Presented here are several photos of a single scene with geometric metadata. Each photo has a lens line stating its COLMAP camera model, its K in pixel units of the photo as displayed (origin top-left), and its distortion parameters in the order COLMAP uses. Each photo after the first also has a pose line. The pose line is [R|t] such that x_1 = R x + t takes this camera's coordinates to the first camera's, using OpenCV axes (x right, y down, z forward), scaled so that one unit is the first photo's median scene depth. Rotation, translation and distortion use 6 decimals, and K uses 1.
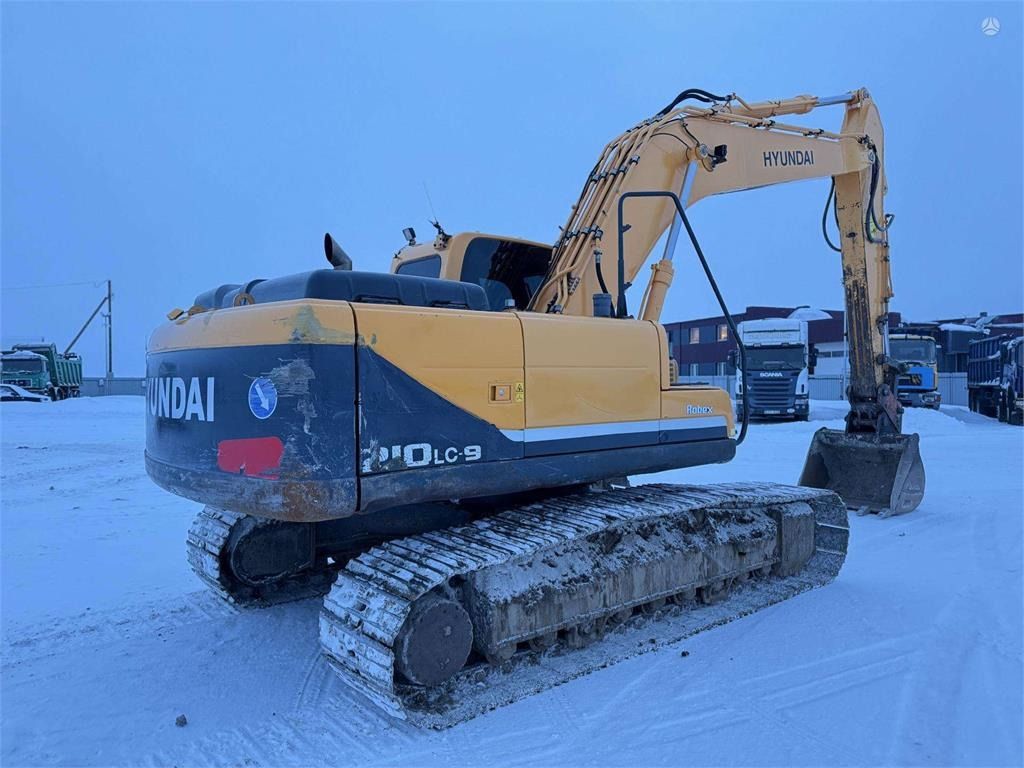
lens RADIAL K [[712.2, 0, 512.0], [0, 712.2, 384.0], [0, 0, 1]] dist [0.109321, -0.159721]
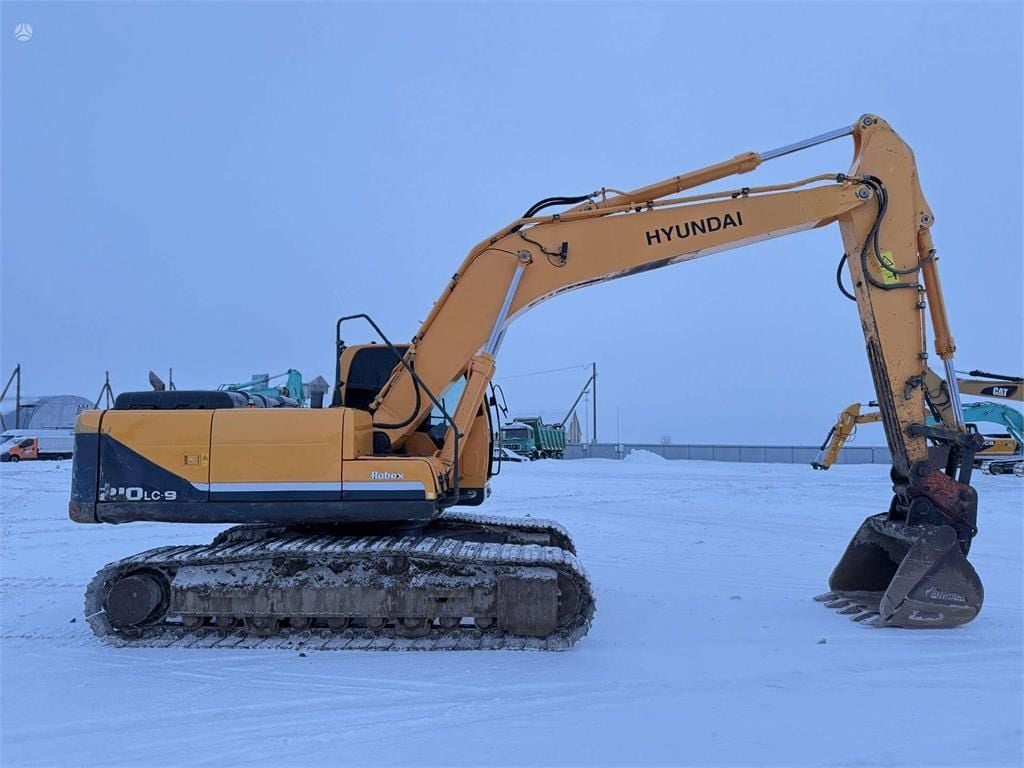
lens RADIAL K [[710.0, 0, 506.8], [0, 710.0, 384.0], [0, 0, 1]] dist [0.106047, -0.160154]
pose [[0.748685, -0.050525, -0.660998, 0.681691], [-0.010225, 0.996093, -0.087721, -0.009818], [0.662847, 0.072434, 0.745243, 0.095722]]
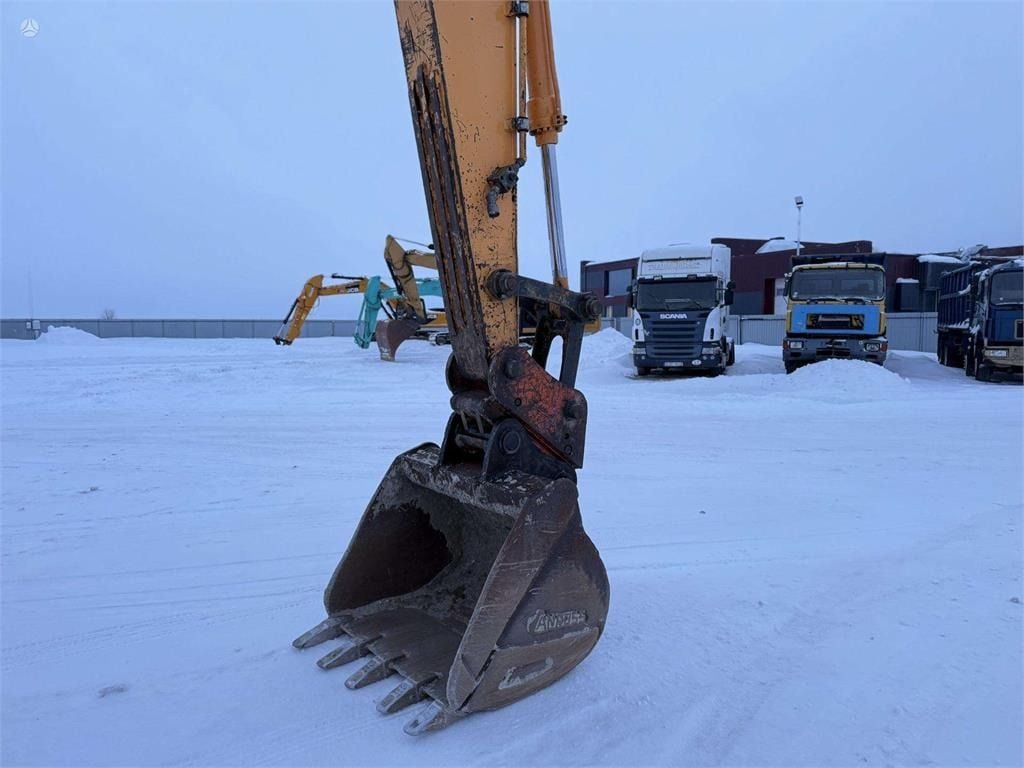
lens RADIAL K [[709.1, 0, 513.3], [0, 709.1, 386.0], [0, 0, 1]] dist [0.113361, -0.173189]
pose [[0.999996, -0.001025, -0.002715, 0.501210], [0.001255, 0.996259, 0.086412, -0.011836], [0.002616, -0.086415, 0.996256, 0.599115]]
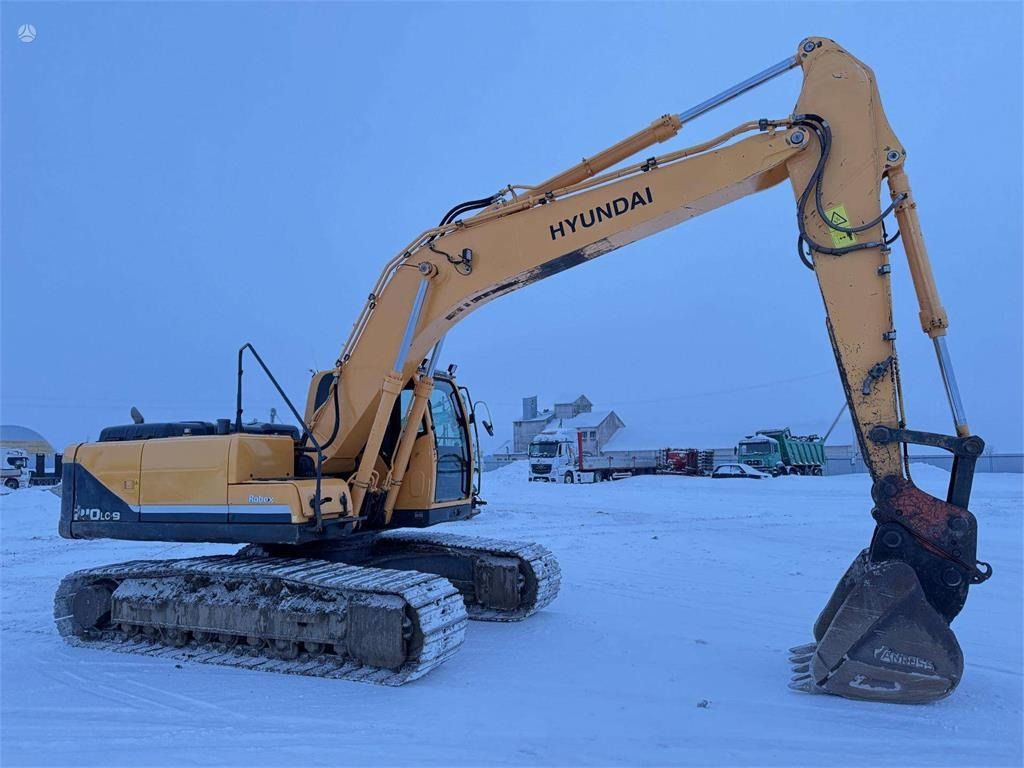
lens RADIAL K [[712.2, 0, 512.0], [0, 712.2, 384.0], [0, 0, 1]] dist [0.109321, -0.159721]
pose [[0.440976, -0.104241, -0.891445, 0.892808], [0.010847, 0.993779, -0.110842, -0.011861], [0.897454, 0.039209, 0.439363, 0.439640]]
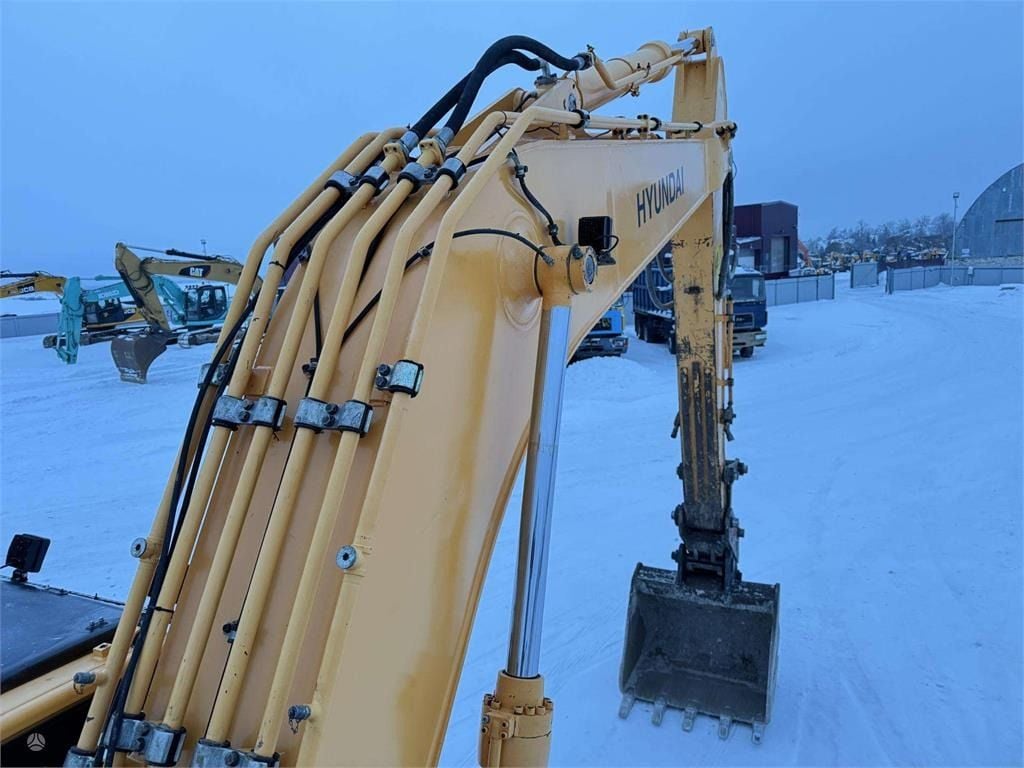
lens RADIAL K [[712.2, 0, 512.0], [0, 712.2, 384.0], [0, 0, 1]] dist [0.109321, -0.159721]
pose [[0.895255, -0.118929, 0.429389, 0.066653], [0.053128, 0.985336, 0.162143, -0.223176], [-0.442376, -0.122347, 0.888445, 0.505303]]
